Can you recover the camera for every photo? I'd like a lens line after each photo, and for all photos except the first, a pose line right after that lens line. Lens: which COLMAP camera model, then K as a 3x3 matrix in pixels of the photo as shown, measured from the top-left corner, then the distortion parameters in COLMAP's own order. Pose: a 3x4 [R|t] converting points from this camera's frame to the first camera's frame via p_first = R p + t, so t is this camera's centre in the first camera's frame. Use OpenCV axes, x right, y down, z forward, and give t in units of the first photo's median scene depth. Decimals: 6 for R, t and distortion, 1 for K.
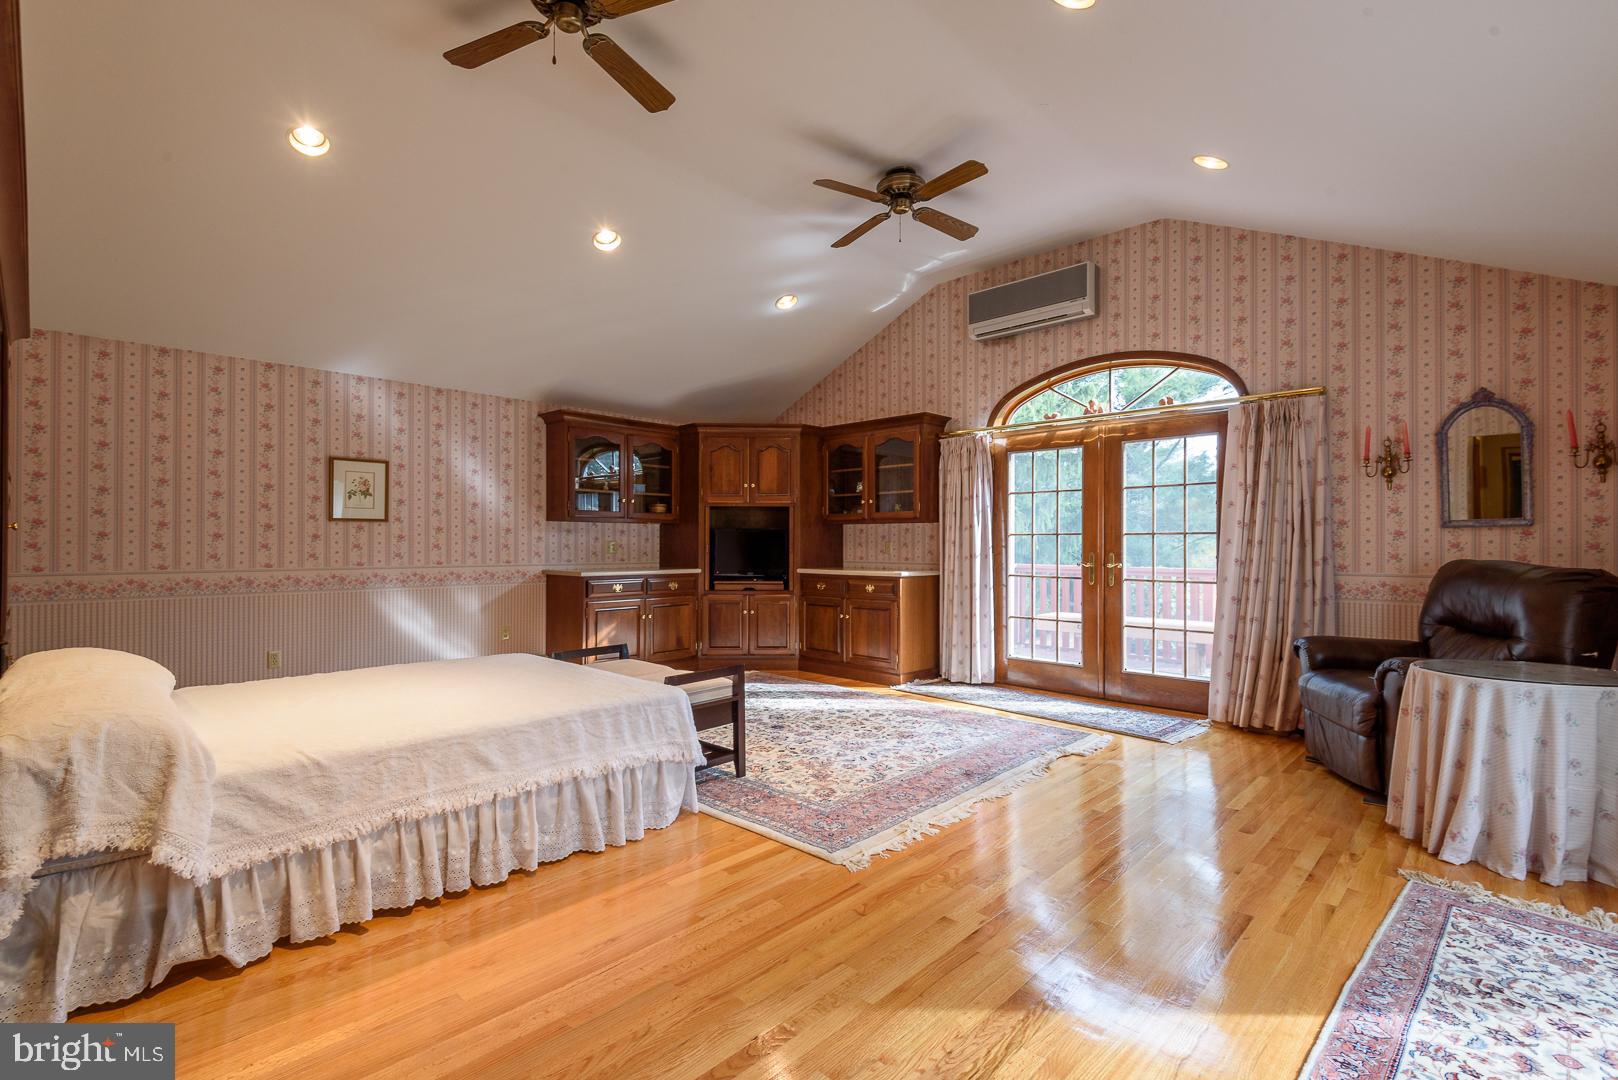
lens RADIAL K [[726.8, 0, 793.1], [0, 726.8, 543.7], [0, 0, 1]] dist [0.029618, -0.011815]
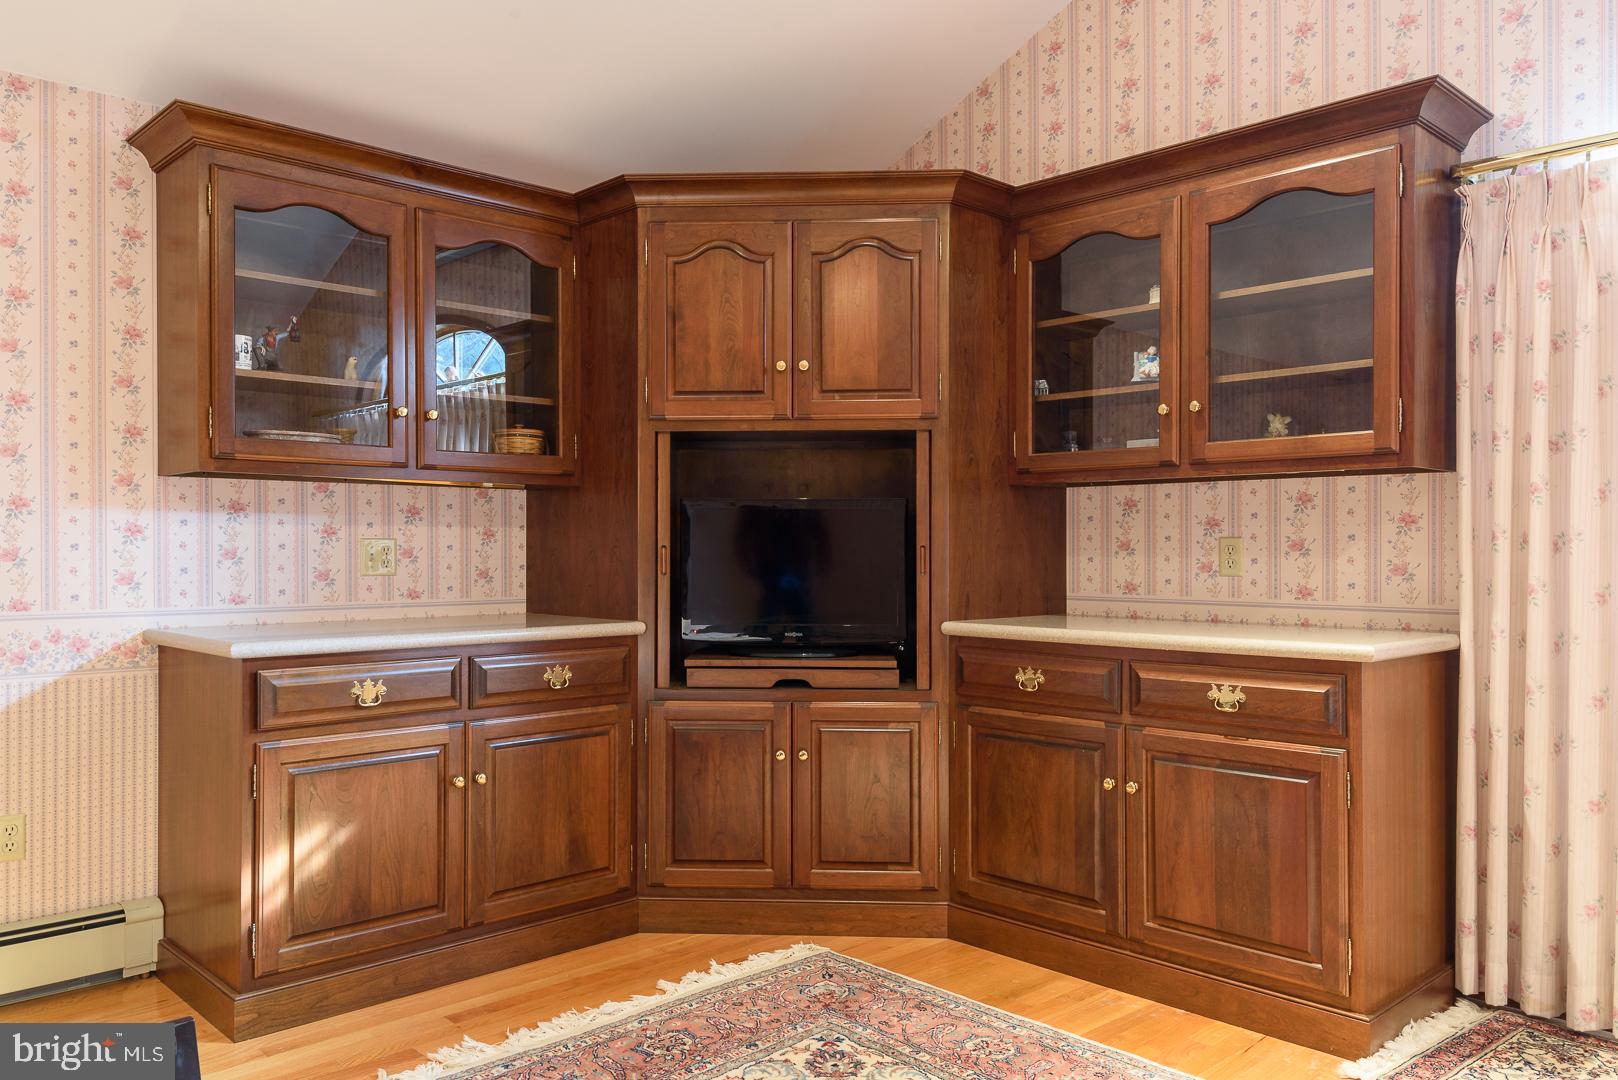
lens RADIAL K [[1193.5, 0, 746.2], [0, 1193.5, 540.7], [0, 0, 1]] dist [0.023360, -0.006403]
pose [[0.998599, -0.004169, -0.052745, -0.057151], [0.003765, 0.999963, -0.007757, 0.002133], [0.052775, 0.007548, 0.998578, 0.506968]]
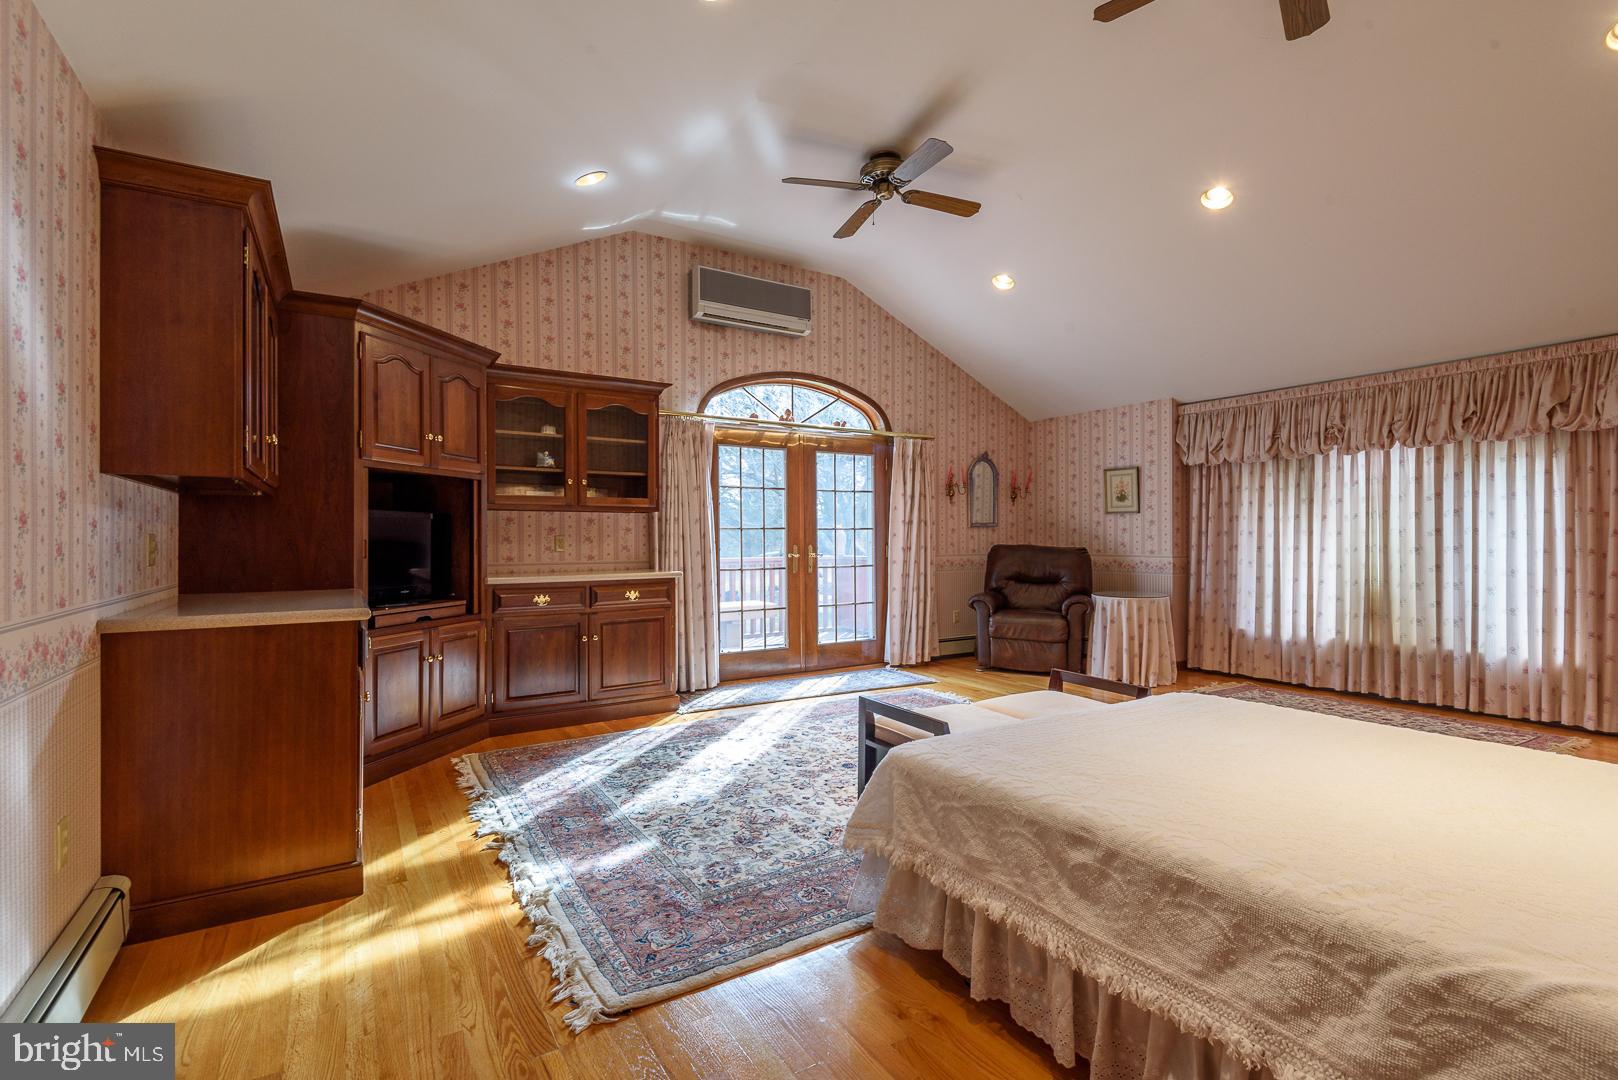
lens RADIAL K [[726.8, 0, 802.2], [0, 726.8, 533.8], [0, 0, 1]] dist [0.029618, -0.011815]
pose [[0.243249, 0.001221, 0.969963, -0.595868], [0.003829, 0.999990, -0.002219, -0.002238], [-0.969956, 0.004254, 0.243242, 0.628658]]
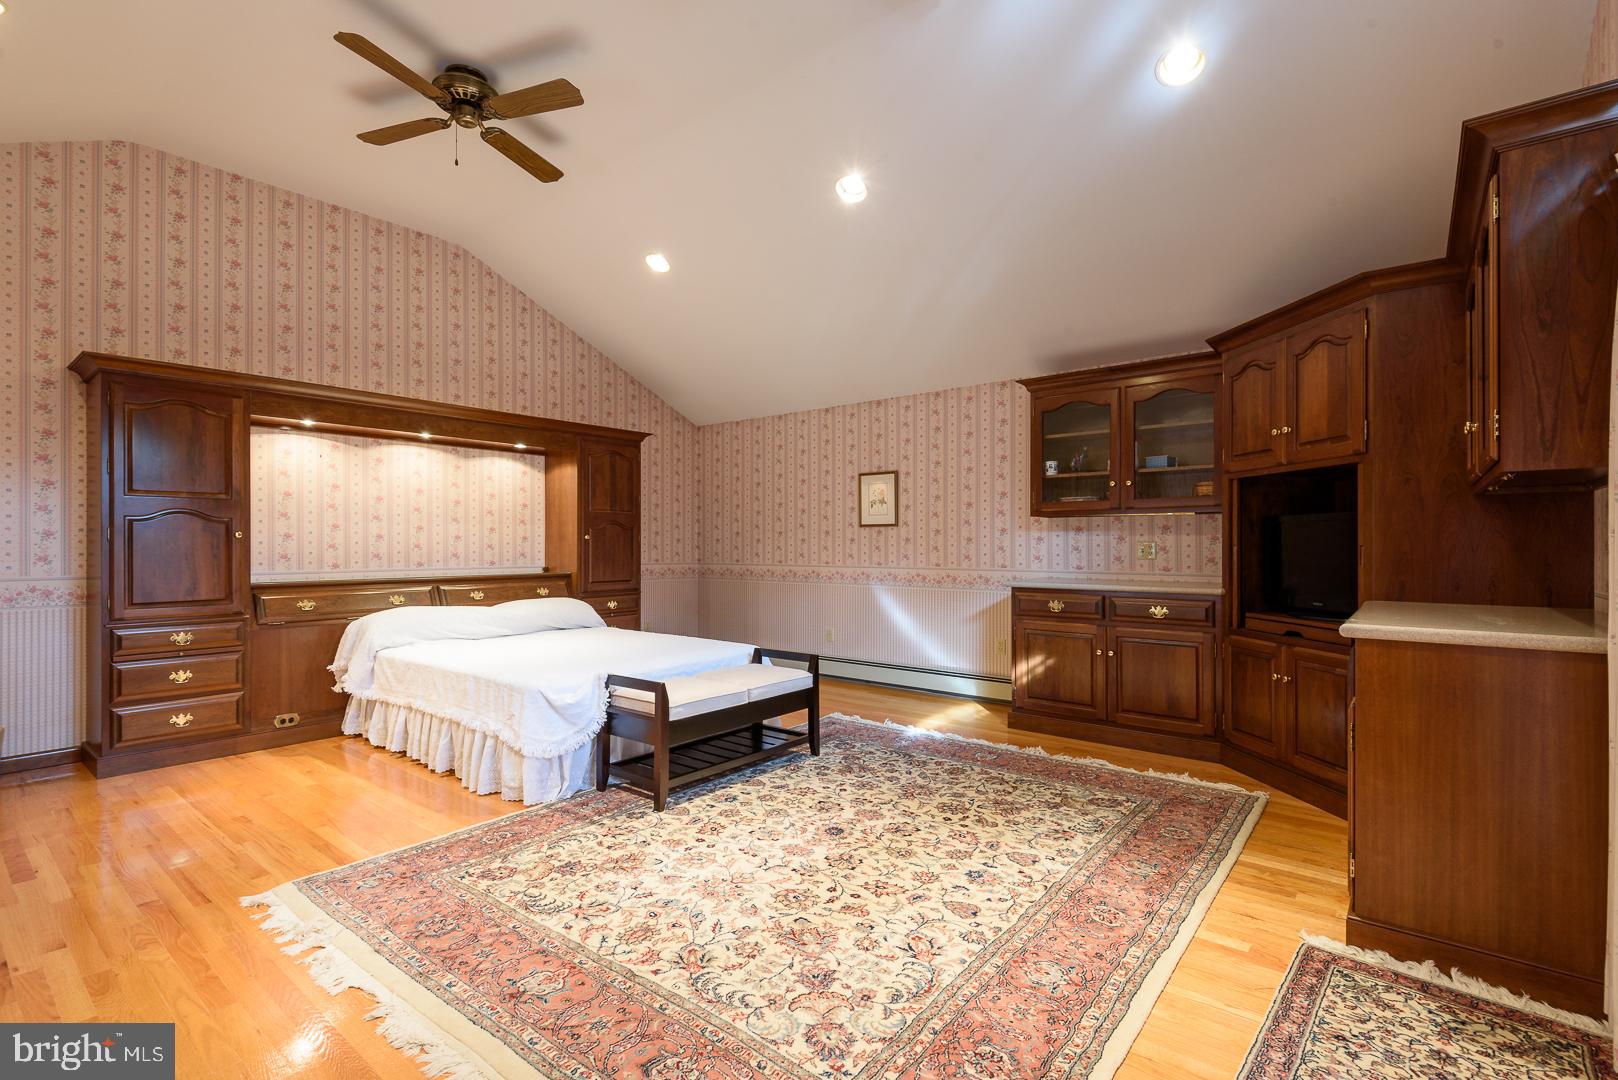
lens RADIAL K [[726.8, 0, 817.7], [0, 726.8, 535.6], [0, 0, 1]] dist [0.029618, -0.011815]
pose [[0.111648, -0.017192, -0.993599, 0.453276], [-0.001333, 0.999847, -0.017450, 0.003162], [0.993747, 0.003273, 0.111608, 0.672276]]
